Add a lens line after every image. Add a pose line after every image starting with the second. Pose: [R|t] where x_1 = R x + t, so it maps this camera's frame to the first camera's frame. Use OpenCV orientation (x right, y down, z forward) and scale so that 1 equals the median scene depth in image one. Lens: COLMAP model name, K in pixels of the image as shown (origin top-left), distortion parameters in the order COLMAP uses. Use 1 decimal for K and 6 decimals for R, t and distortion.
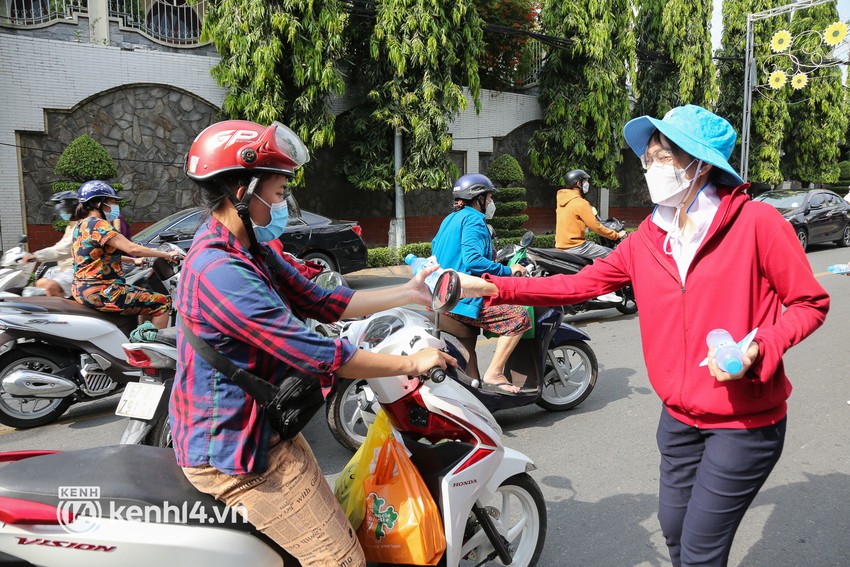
lens RADIAL K [[573.8, 0, 428.5], [0, 573.8, 285.9], [0, 0, 1]] dist [-0.127594, 0.067420]
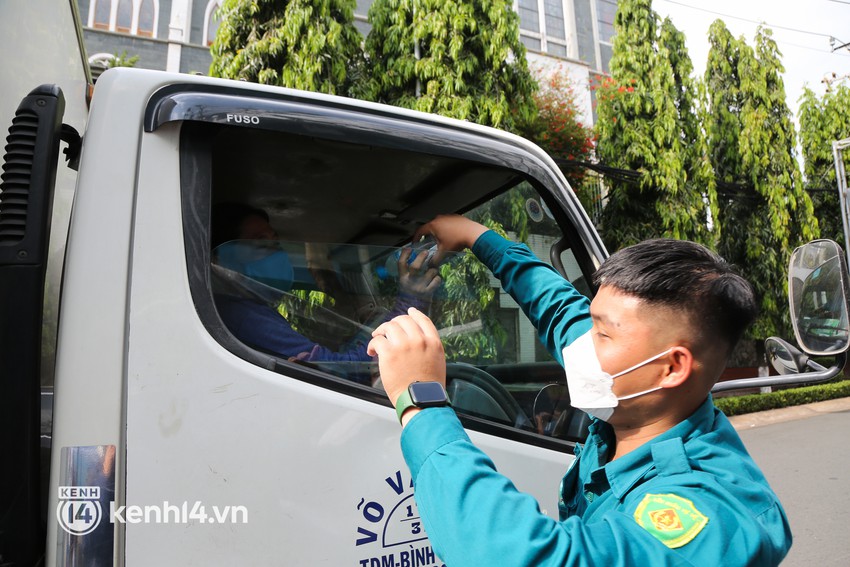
lens RADIAL K [[573.8, 0, 428.5], [0, 573.8, 285.9], [0, 0, 1]] dist [-0.127594, 0.067420]
pose [[0.994162, -0.028515, -0.104063, 0.025398], [-0.000944, 0.962111, -0.272656, -0.043777], [0.107896, 0.271162, 0.956467, 0.196319]]
